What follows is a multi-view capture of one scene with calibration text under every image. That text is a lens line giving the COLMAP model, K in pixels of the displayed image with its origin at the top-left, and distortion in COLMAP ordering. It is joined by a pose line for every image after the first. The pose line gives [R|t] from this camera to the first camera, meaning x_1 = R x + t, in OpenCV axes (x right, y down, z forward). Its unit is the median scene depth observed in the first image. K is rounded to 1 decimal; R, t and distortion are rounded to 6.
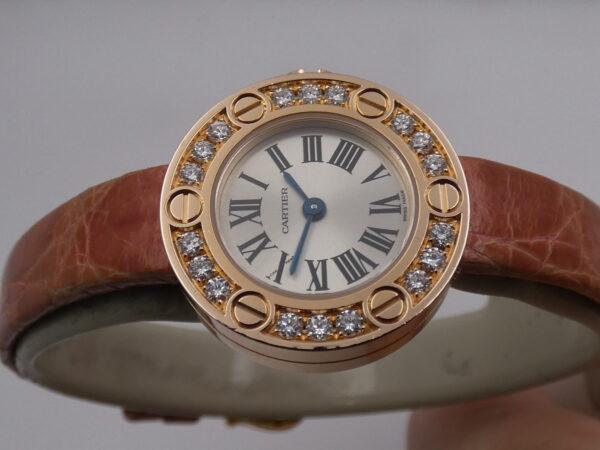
lens RADIAL K [[896.7, 0, 300.0], [0, 896.7, 225.0], [0, 0, 1]] dist [-0.020576, 0.005451]
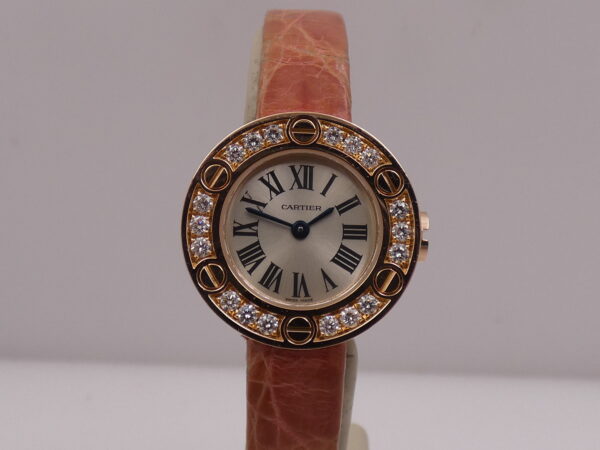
lens RADIAL K [[896.7, 0, 300.0], [0, 896.7, 225.0], [0, 0, 1]] dist [-0.020576, 0.005451]
pose [[-0.056573, 0.990377, -0.126305, 0.170038], [-0.920813, -0.002862, 0.389994, -0.514603], [0.385879, 0.138367, 0.912114, -0.172867]]
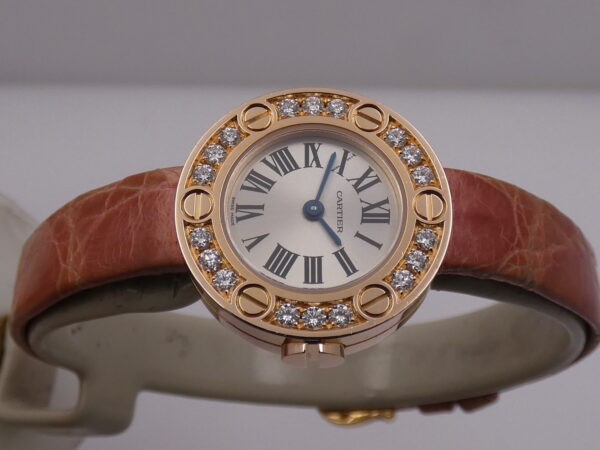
lens RADIAL K [[896.7, 0, 300.0], [0, 896.7, 225.0], [0, 0, 1]] dist [-0.020576, 0.005451]
pose [[-0.999402, -0.021378, 0.027196, 0.001953], [0.034528, -0.664588, 0.746412, -0.854893], [0.002118, 0.746904, 0.664929, 0.270695]]
